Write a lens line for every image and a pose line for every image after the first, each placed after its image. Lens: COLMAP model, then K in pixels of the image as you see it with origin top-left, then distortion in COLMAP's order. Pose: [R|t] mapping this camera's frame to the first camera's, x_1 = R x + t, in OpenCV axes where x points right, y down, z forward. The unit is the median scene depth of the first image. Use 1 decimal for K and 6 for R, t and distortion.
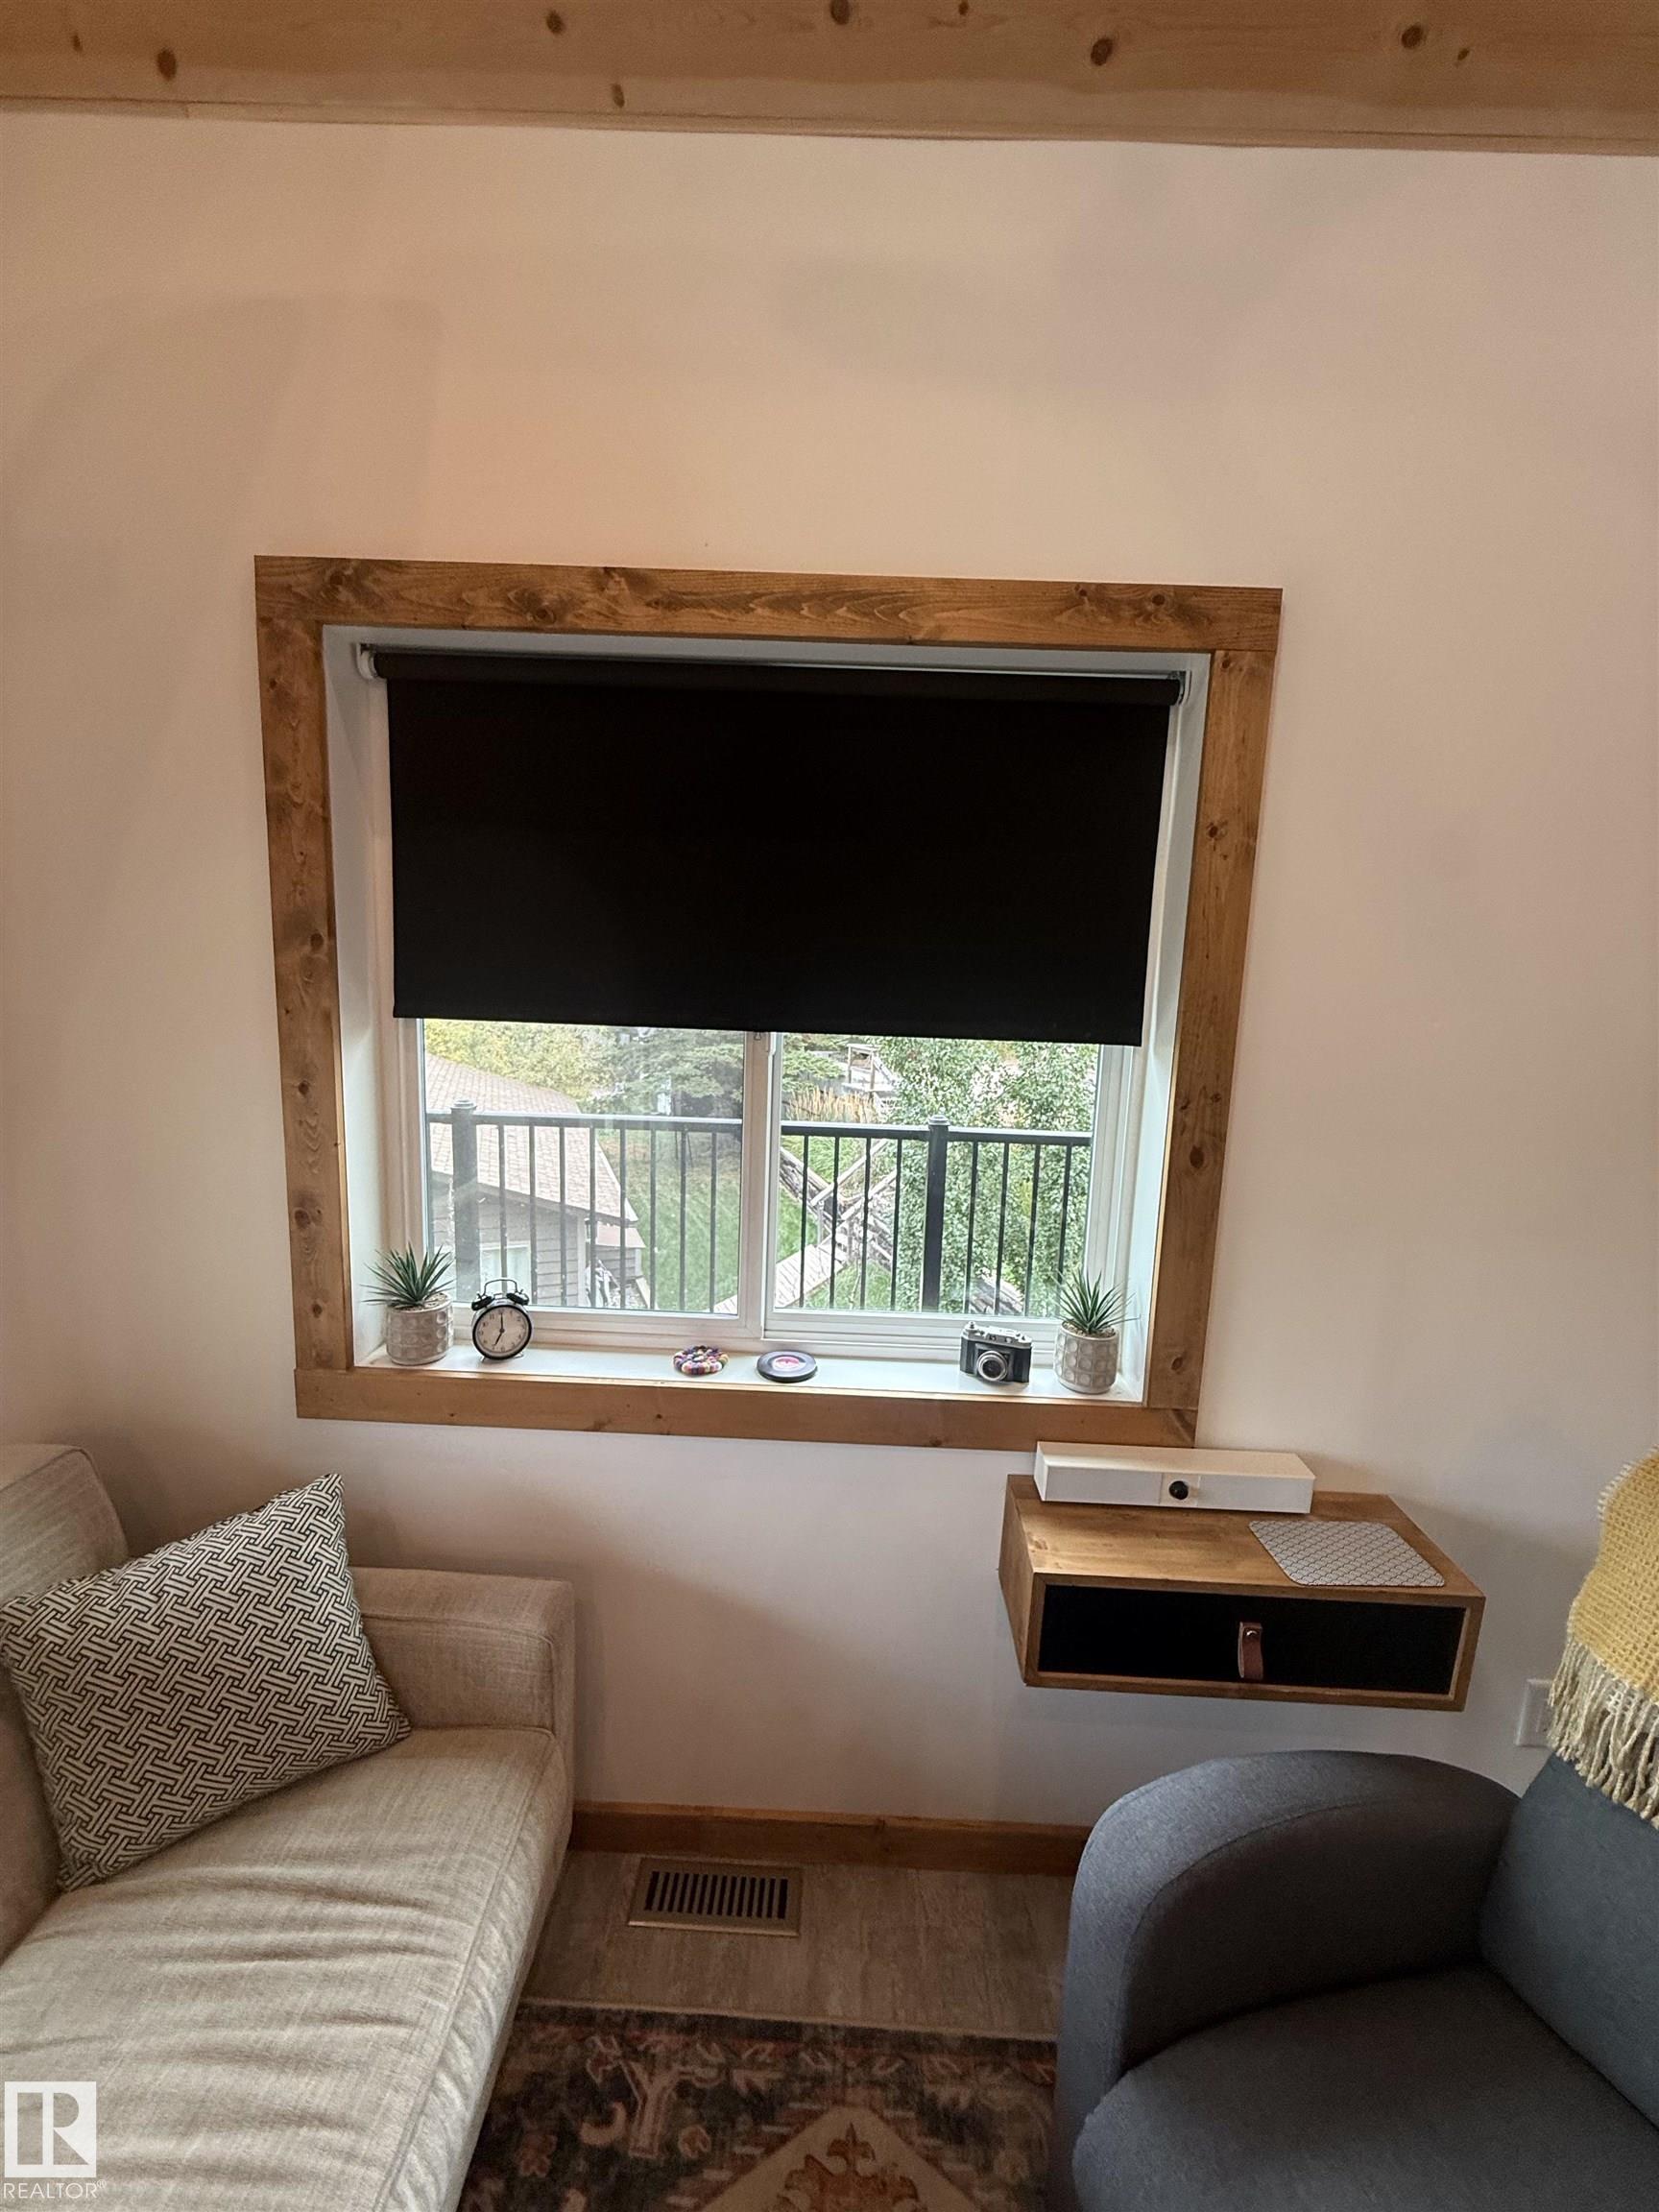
lens RADIAL K [[881.2, 0, 821.8], [0, 881.2, 1109.9], [0, 0, 1]] dist [-0.000803, 0.000619]
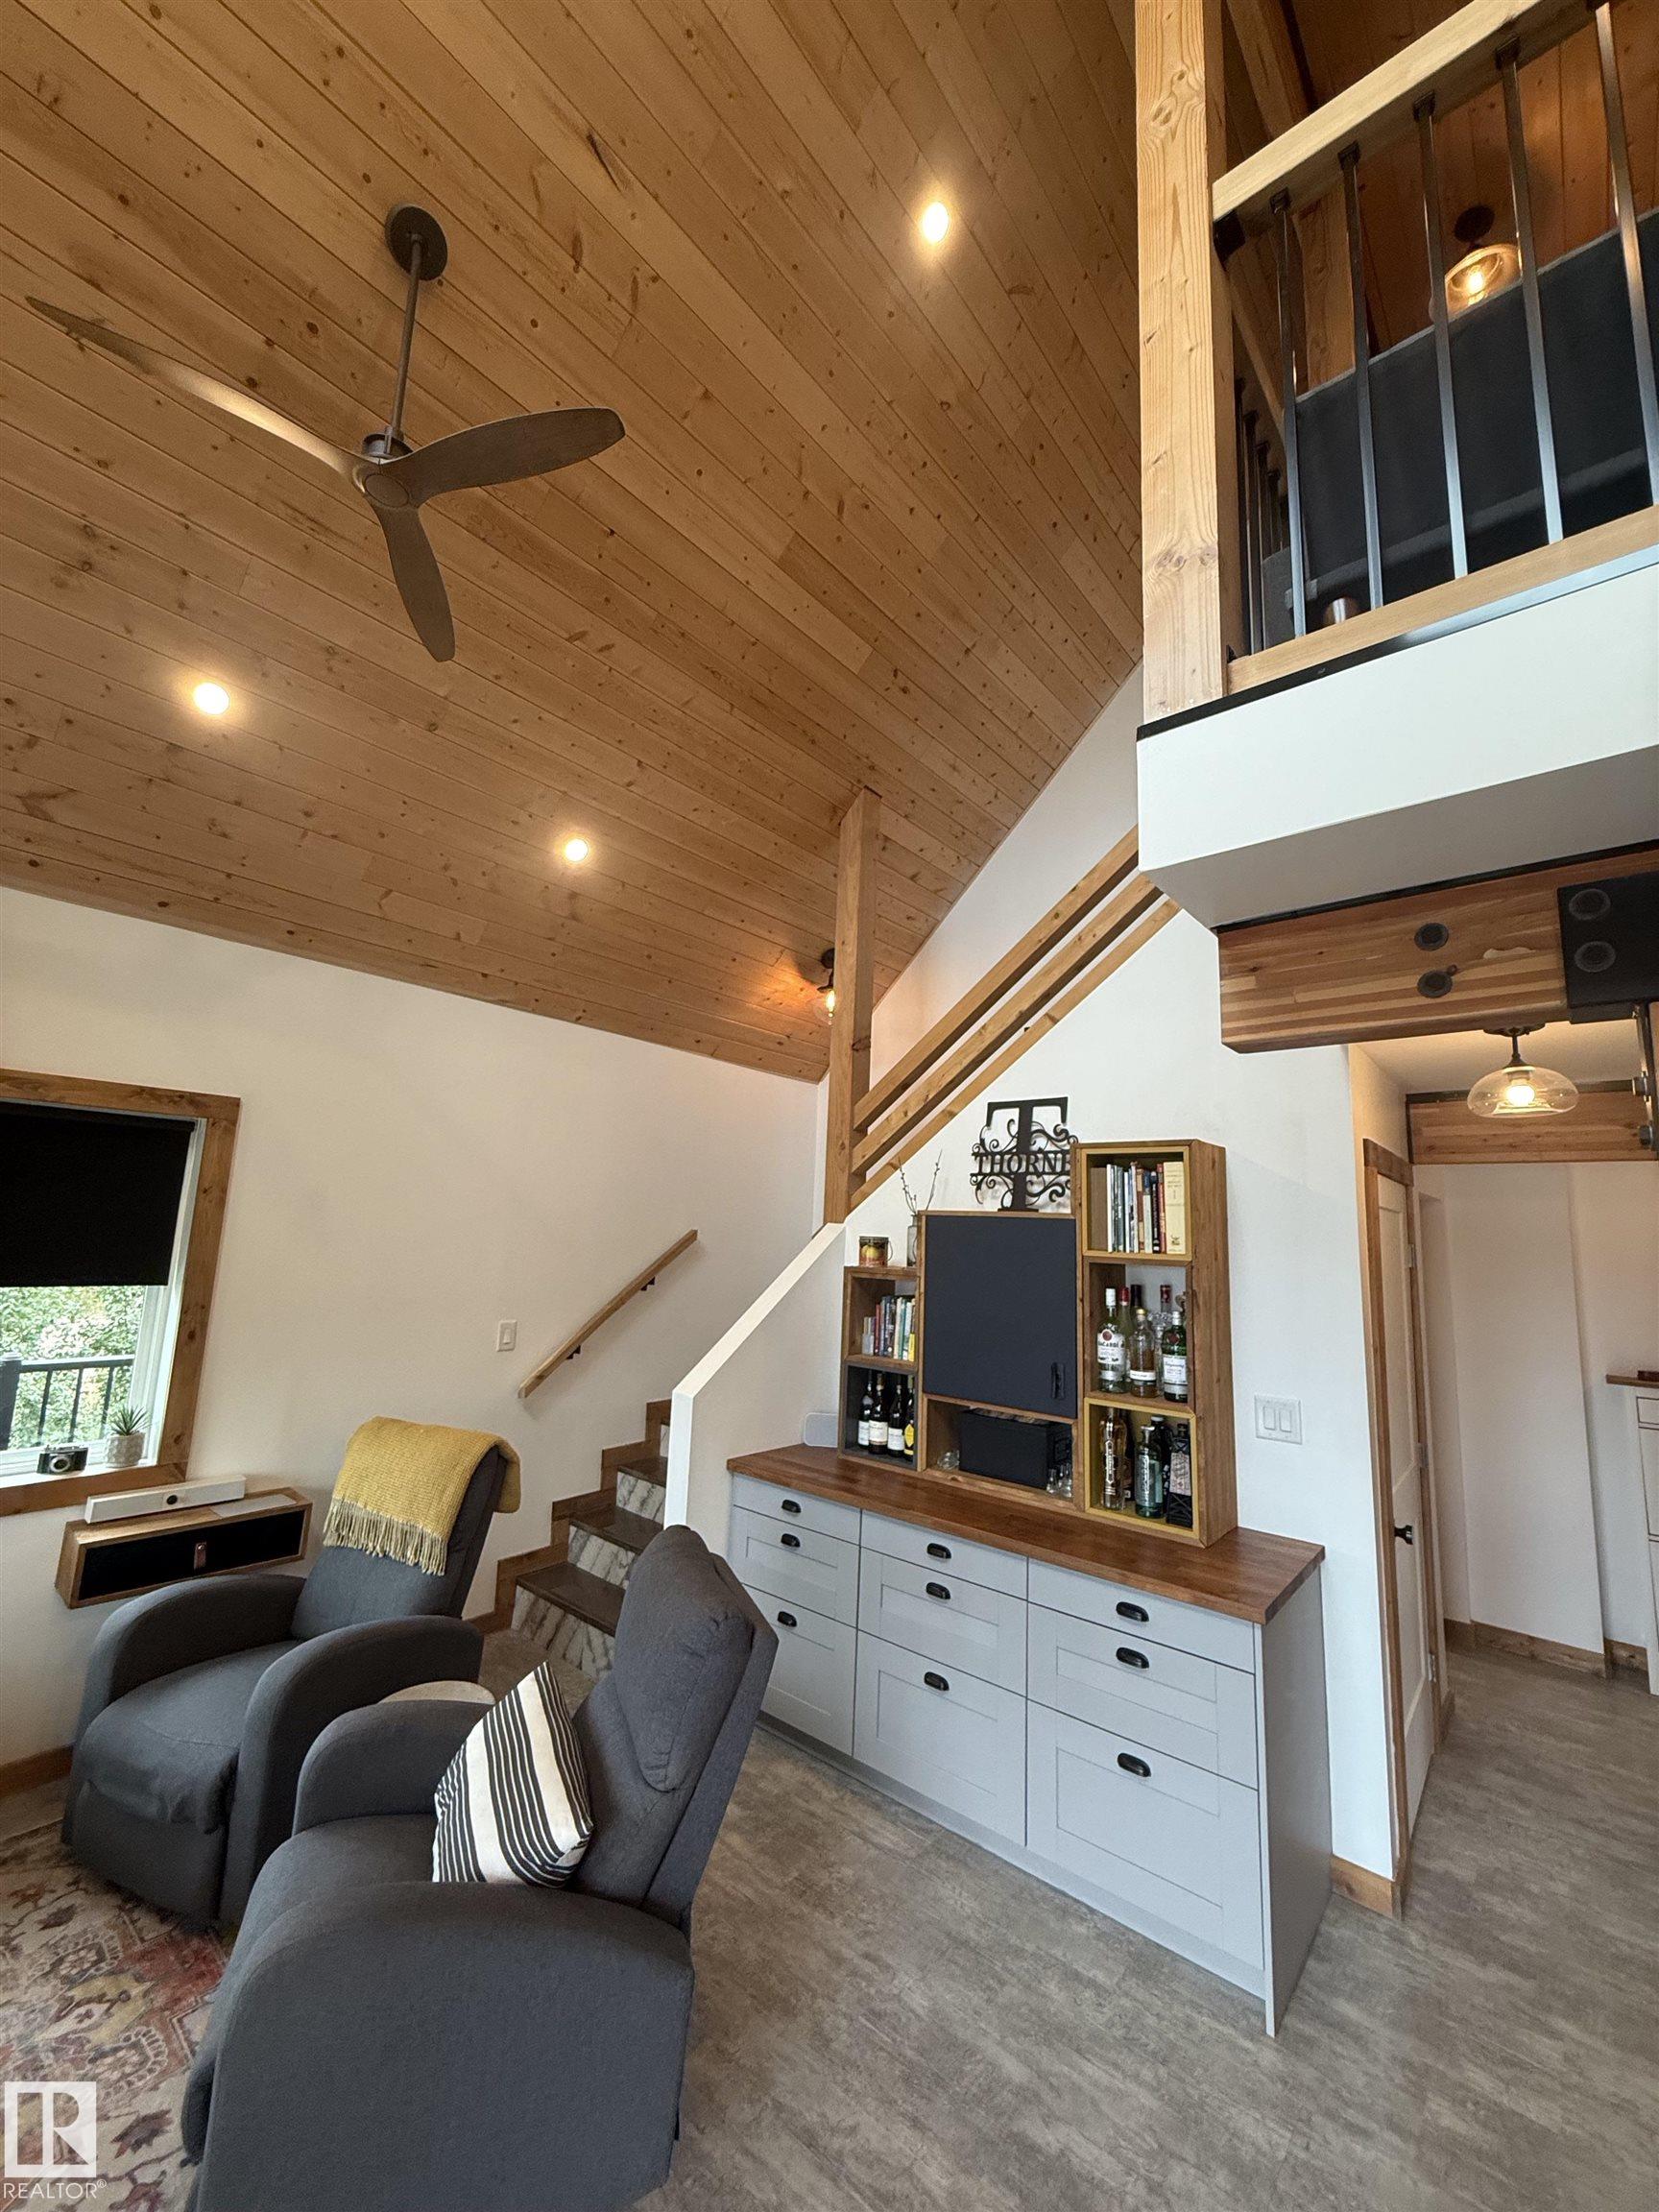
lens RADIAL K [[881.2, 0, 830.6], [0, 881.2, 1100.7], [0, 0, 1]] dist [-0.000803, 0.000619]
pose [[0.628252, 0.111829, 0.769931, -0.315791], [0.103228, 0.968885, -0.224958, 0.138886], [-0.771132, 0.220809, 0.597159, -1.599958]]
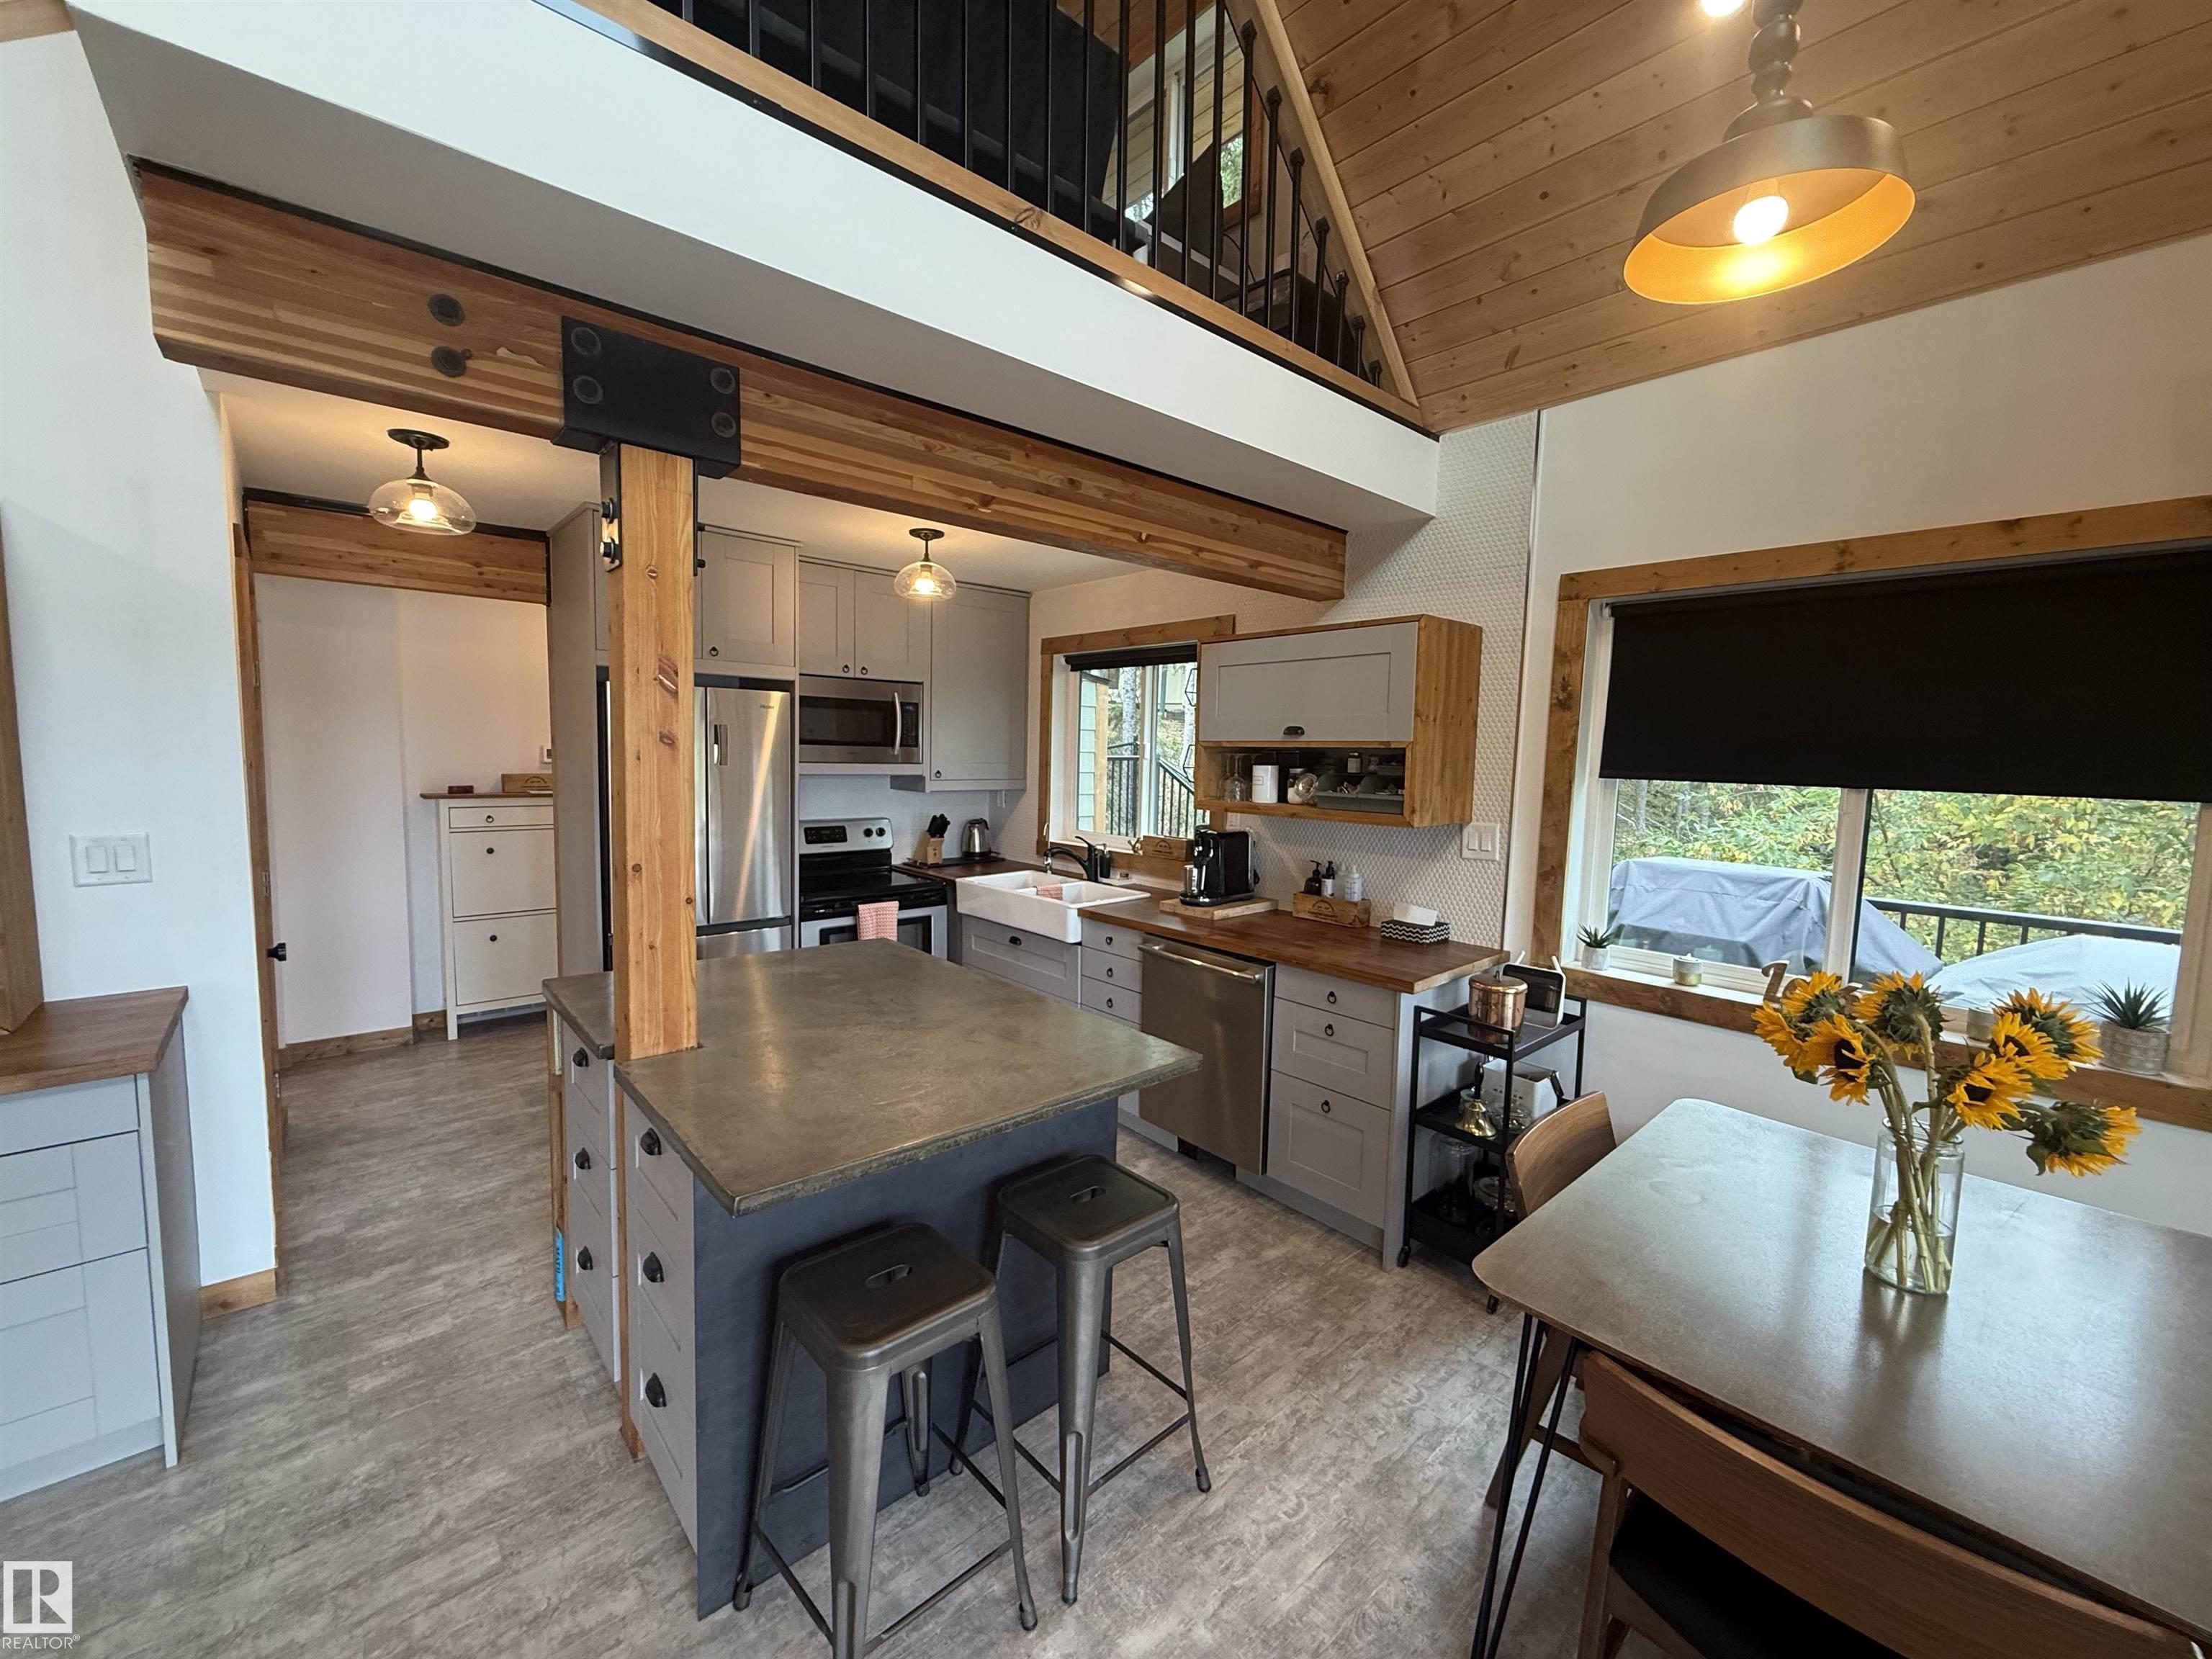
lens RADIAL K [[881.2, 0, 1098.3], [0, 881.2, 828.2], [0, 0, 1]] dist [-0.000803, 0.000619]
pose [[-0.680490, -0.115205, 0.723644, -0.424072], [0.070044, 0.972815, 0.220739, 0.206960], [-0.729402, 0.200897, -0.653921, -1.320137]]
